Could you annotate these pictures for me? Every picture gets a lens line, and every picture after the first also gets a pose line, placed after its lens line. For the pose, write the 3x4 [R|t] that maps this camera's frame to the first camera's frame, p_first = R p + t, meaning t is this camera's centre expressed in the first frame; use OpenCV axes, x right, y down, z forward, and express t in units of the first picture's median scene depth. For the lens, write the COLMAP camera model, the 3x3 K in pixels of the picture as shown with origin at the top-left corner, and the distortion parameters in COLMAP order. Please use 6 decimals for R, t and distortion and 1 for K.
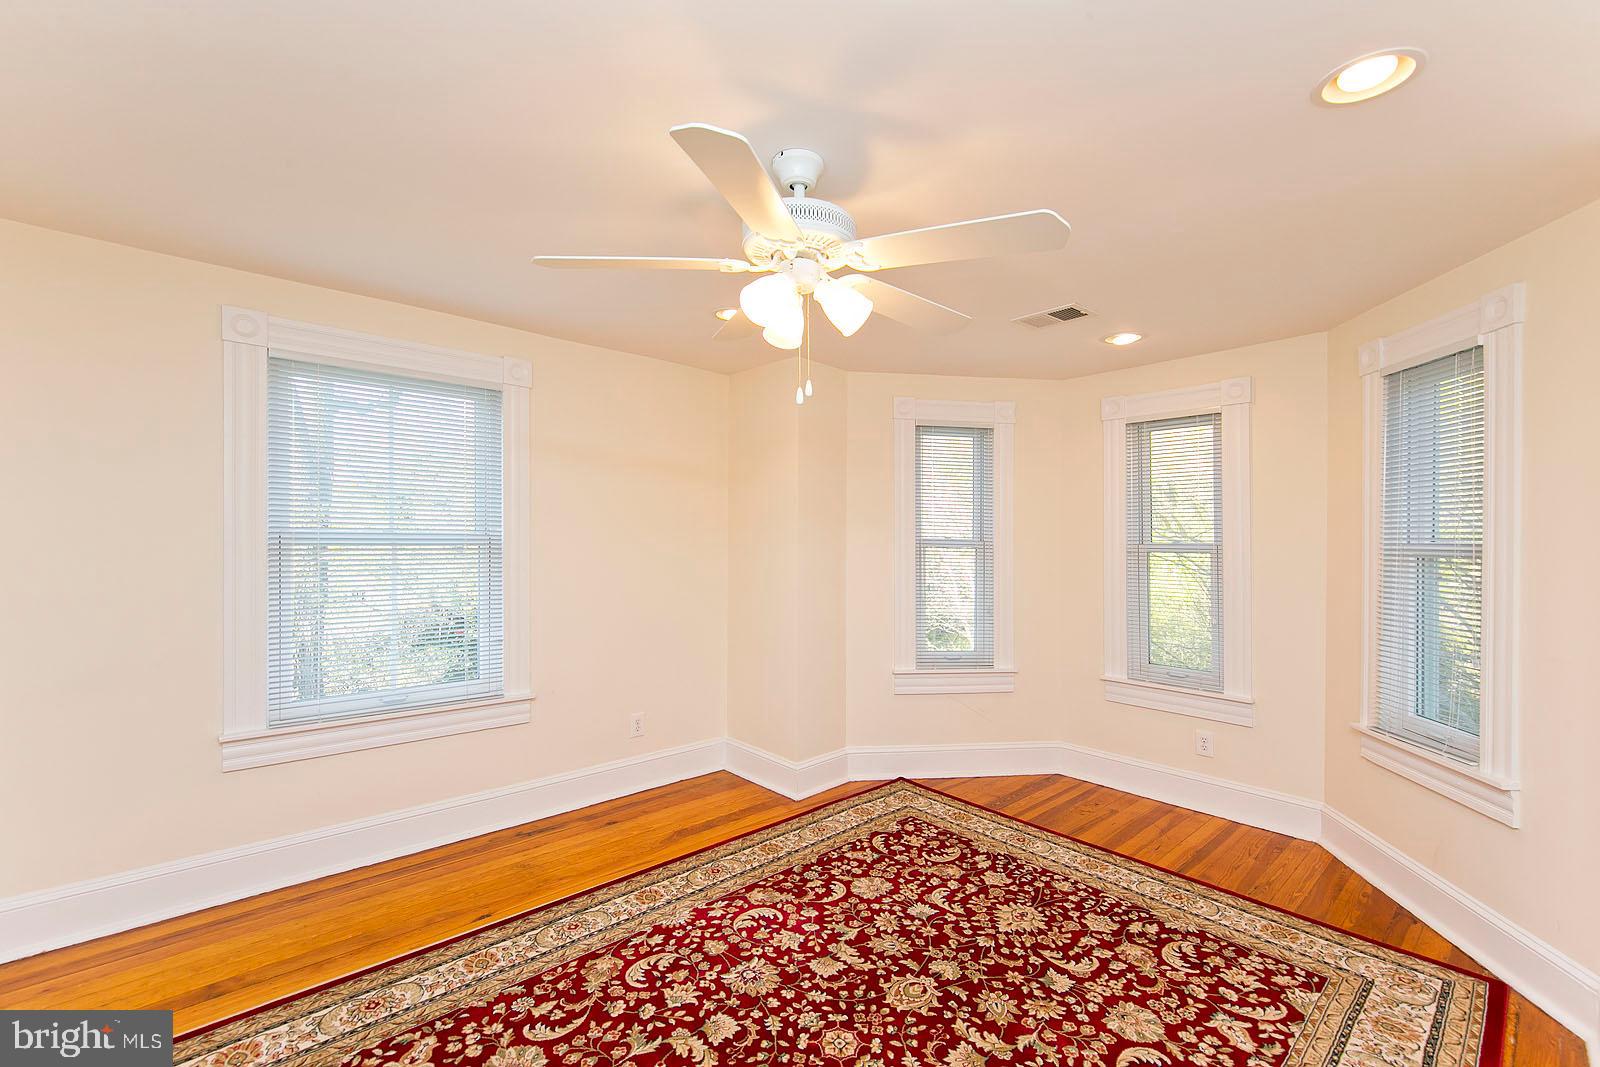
lens RADIAL K [[673.7, 0, 810.3], [0, 673.7, 527.9], [0, 0, 1]] dist [0.010633, -0.005002]
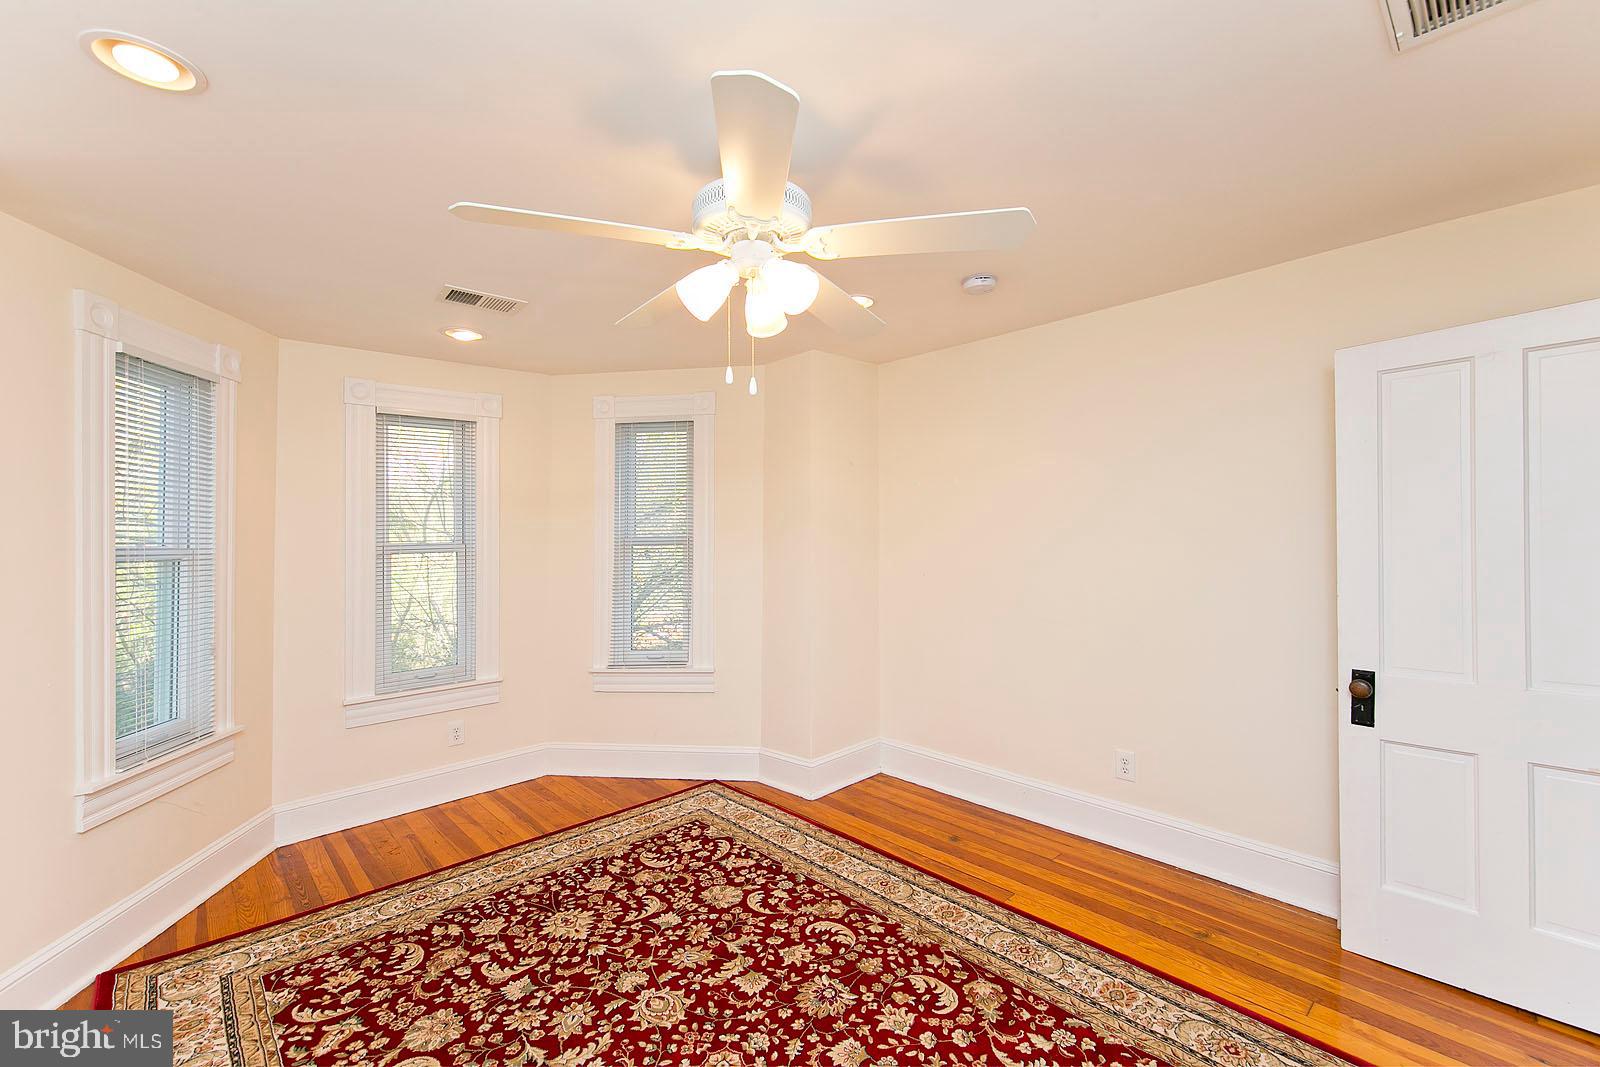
lens RADIAL K [[673.7, 0, 811.8], [0, 673.7, 525.7], [0, 0, 1]] dist [0.010633, -0.005002]
pose [[0.007795, -0.000756, 0.999969, -0.682718], [0.006677, 0.999977, 0.000704, -0.001824], [-0.999947, 0.006671, 0.007800, 0.643984]]
